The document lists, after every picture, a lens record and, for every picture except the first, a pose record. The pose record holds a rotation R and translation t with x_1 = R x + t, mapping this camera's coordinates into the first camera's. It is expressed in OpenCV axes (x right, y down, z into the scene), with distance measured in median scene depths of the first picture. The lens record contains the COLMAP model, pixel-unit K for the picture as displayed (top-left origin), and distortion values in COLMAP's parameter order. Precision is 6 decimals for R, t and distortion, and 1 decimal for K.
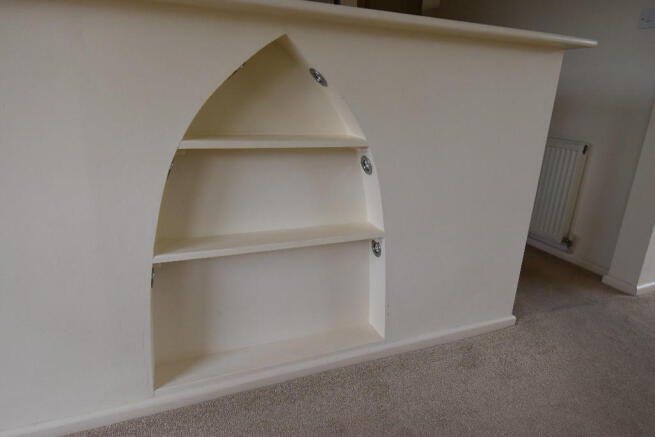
lens RADIAL K [[398.3, 0, 327.5], [0, 398.3, 218.5], [0, 0, 1]] dist [0.025825, -0.039597]
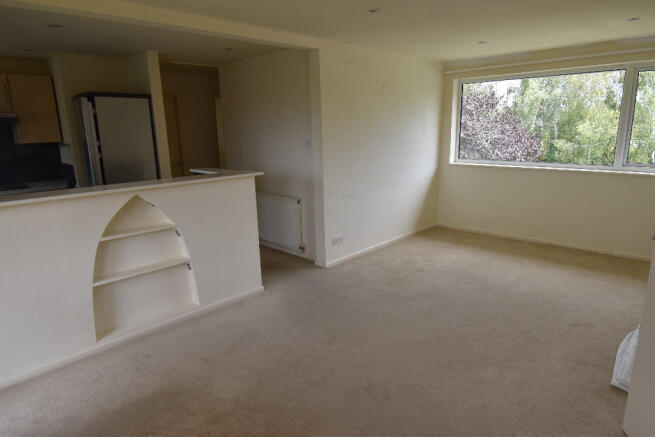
lens RADIAL K [[398.3, 0, 327.5], [0, 398.3, 218.5], [0, 0, 1]] dist [0.025825, -0.039597]
pose [[0.920050, -0.147992, 0.362777, 0.062679], [0.175922, 0.983375, -0.045002, 0.047023], [-0.350085, 0.105225, 0.930789, -1.516505]]
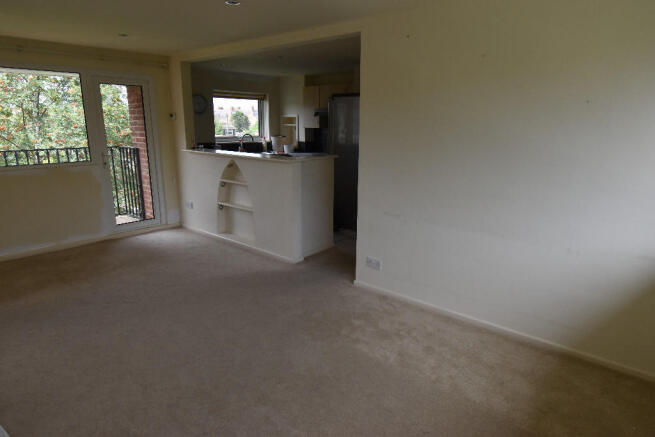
lens RADIAL K [[398.3, 0, 327.5], [0, 398.3, 218.5], [0, 0, 1]] dist [0.025825, -0.039597]
pose [[0.440611, 0.176931, -0.880089, 3.412401], [-0.261423, 0.963182, 0.062756, -0.279694], [0.858790, 0.202425, 0.470643, -0.082468]]
